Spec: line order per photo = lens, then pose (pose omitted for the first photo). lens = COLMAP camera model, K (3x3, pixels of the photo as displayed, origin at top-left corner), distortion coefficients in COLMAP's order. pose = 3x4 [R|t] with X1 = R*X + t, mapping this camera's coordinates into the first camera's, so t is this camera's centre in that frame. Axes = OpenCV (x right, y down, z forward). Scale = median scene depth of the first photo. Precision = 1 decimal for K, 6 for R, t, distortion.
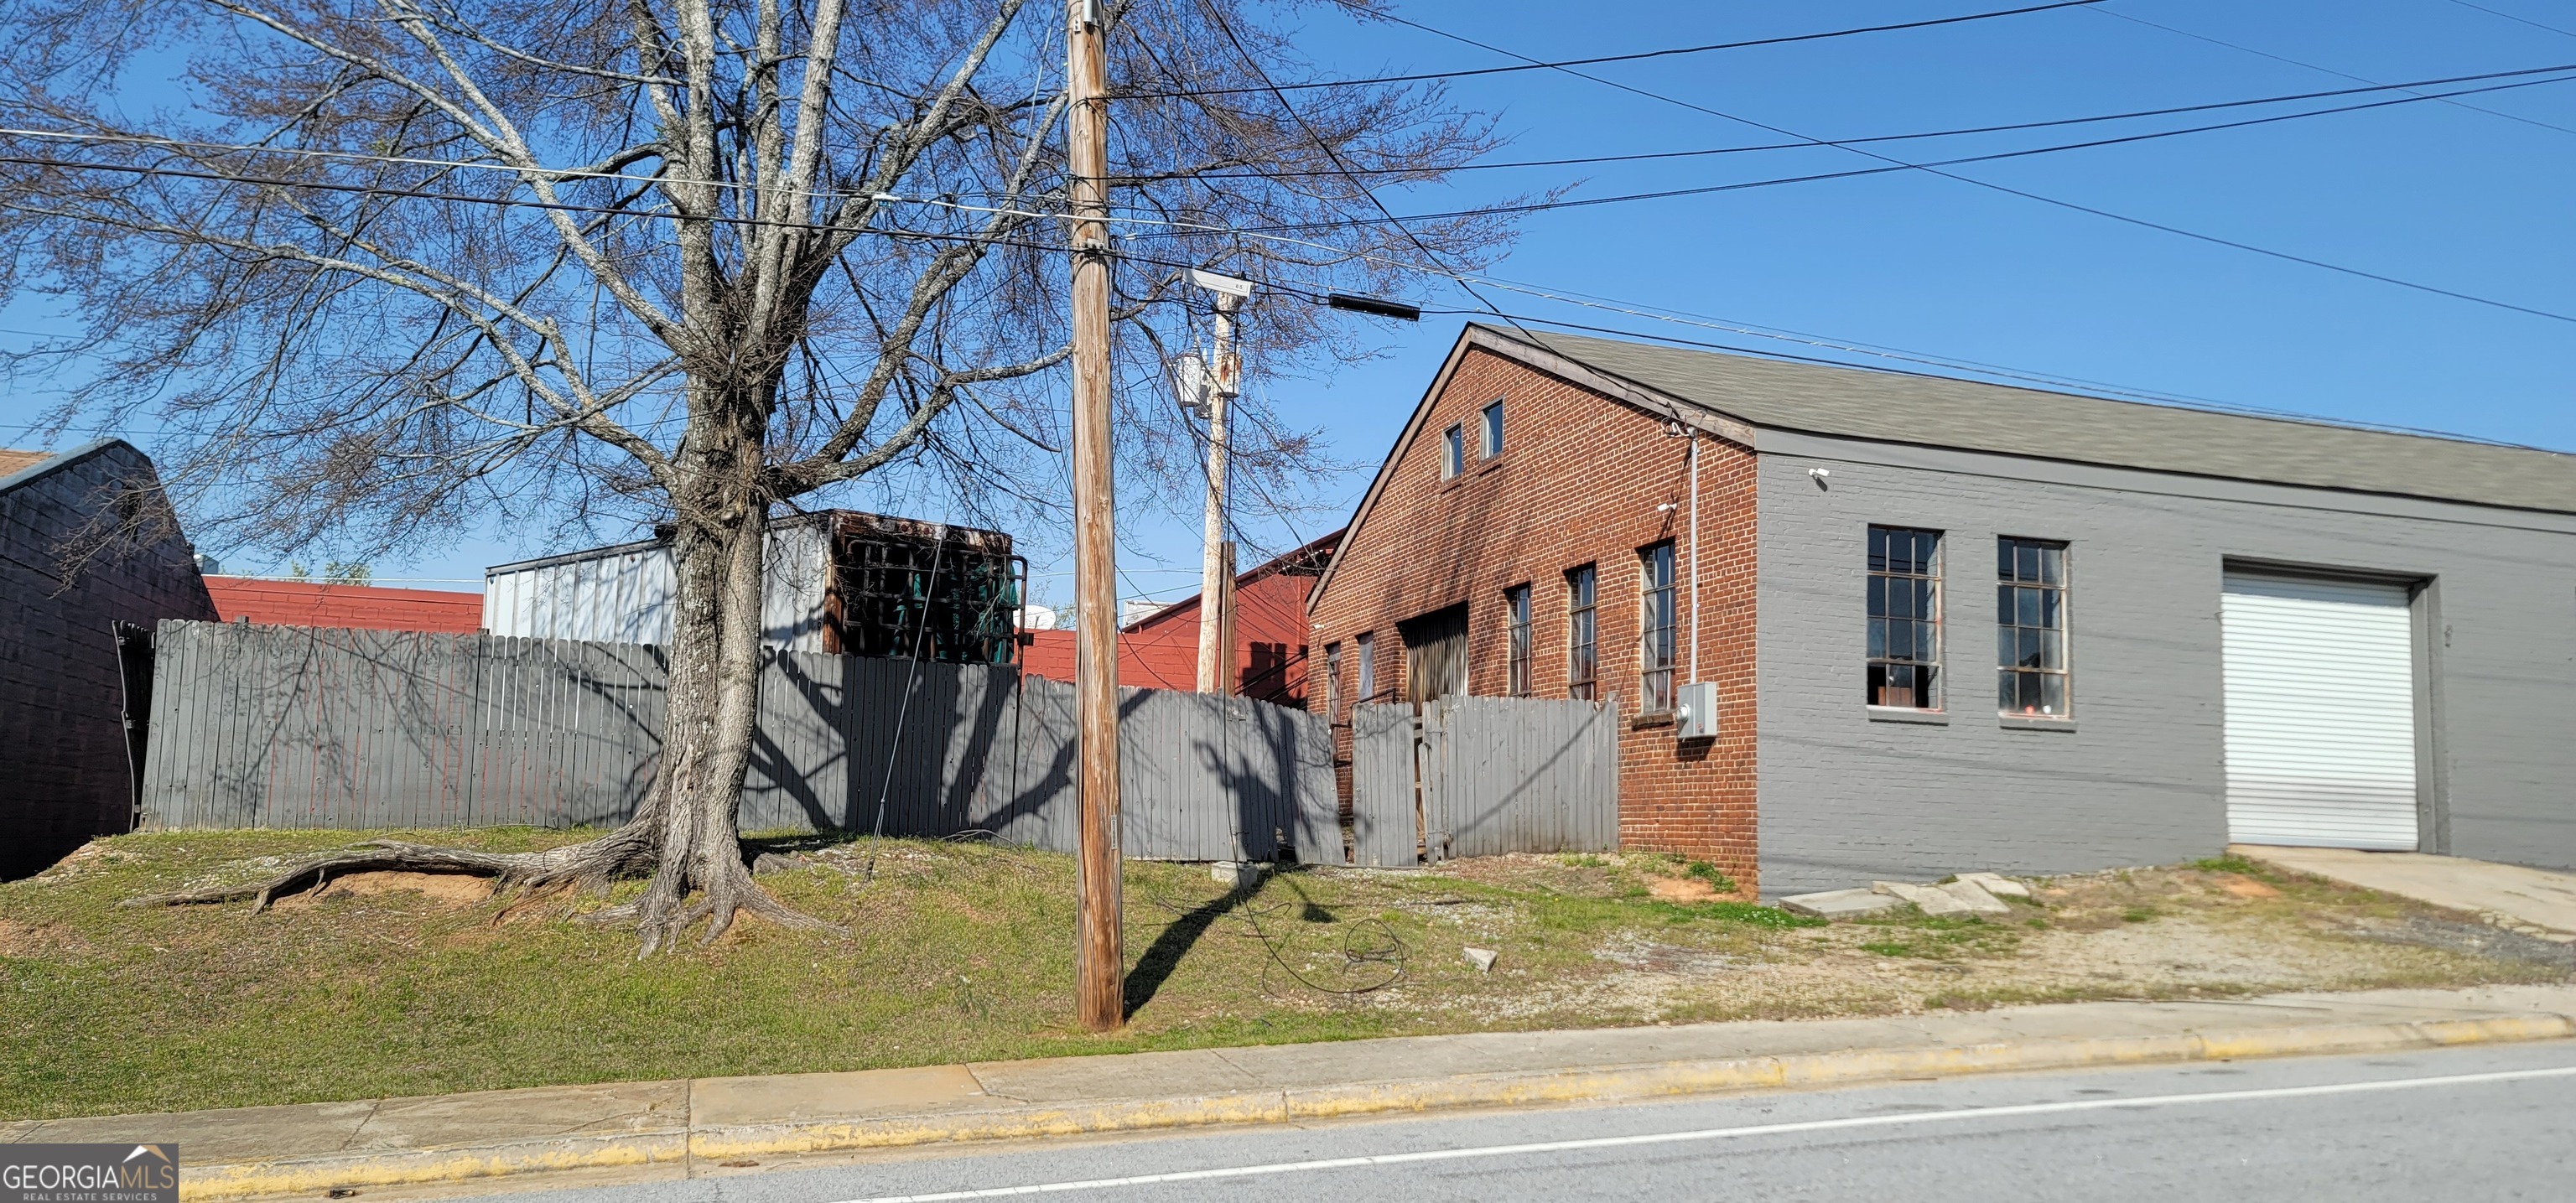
lens RADIAL K [[1903.2, 0, 1310.2], [0, 1903.2, 640.1], [0, 0, 1]] dist [0.068121, -0.040227]
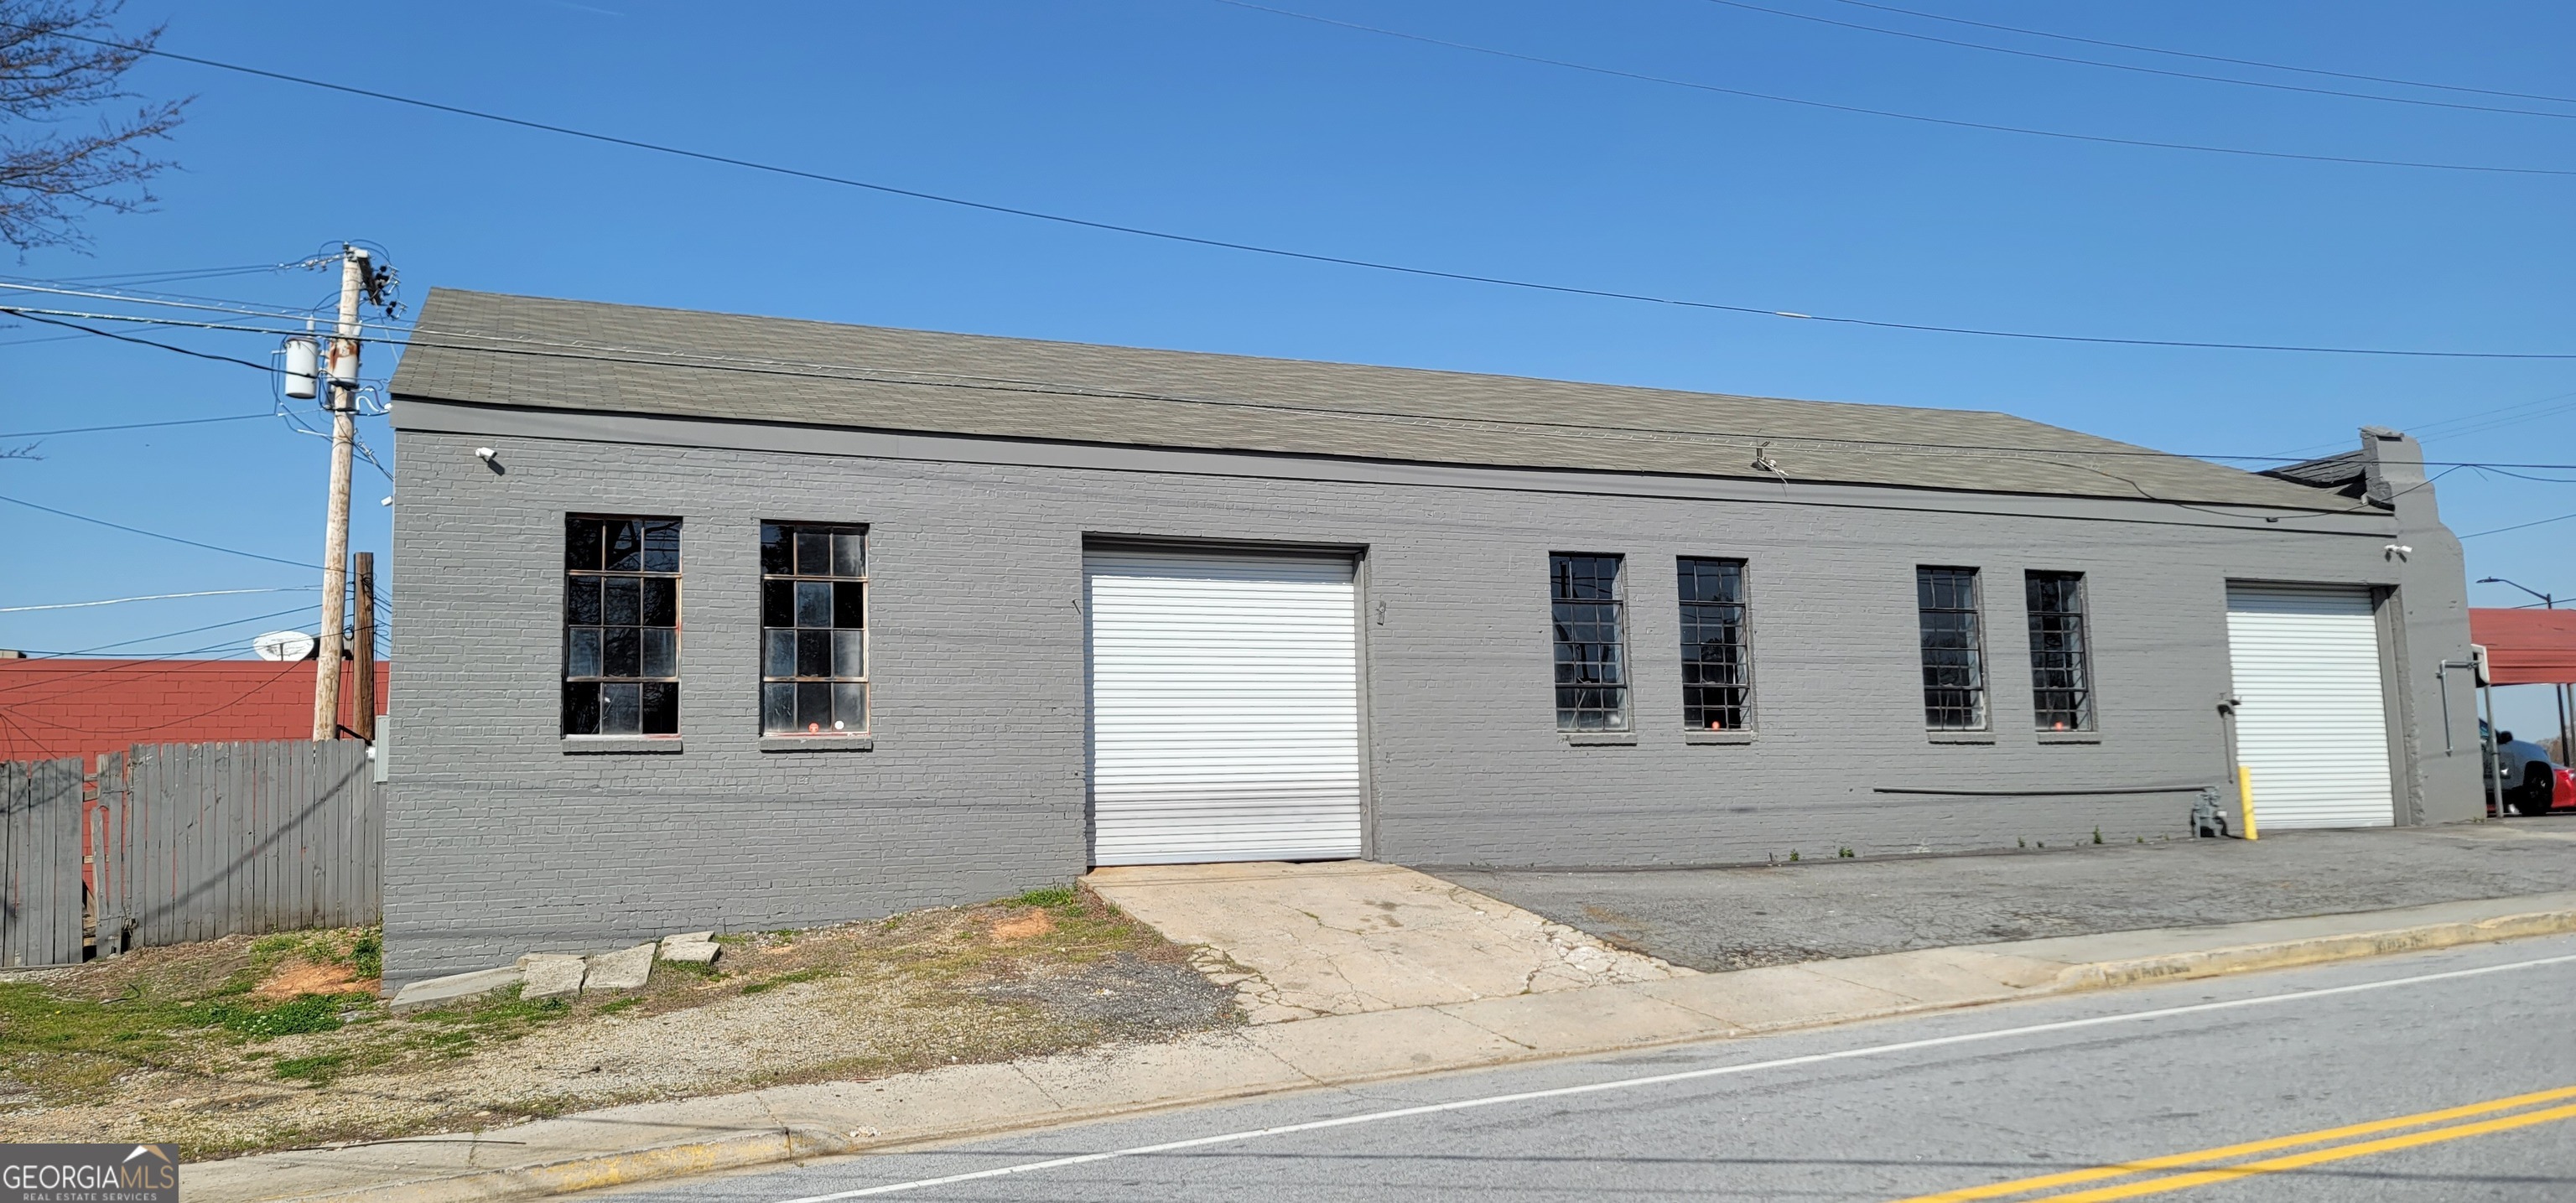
lens RADIAL K [[1903.2, 0, 1298.4], [0, 1903.2, 609.7], [0, 0, 1]] dist [0.068121, -0.040227]
pose [[0.995729, -0.046638, 0.079679, 0.530661], [0.047564, 0.998820, -0.009771, 0.003499], [-0.079129, 0.013519, 0.996773, 0.152936]]
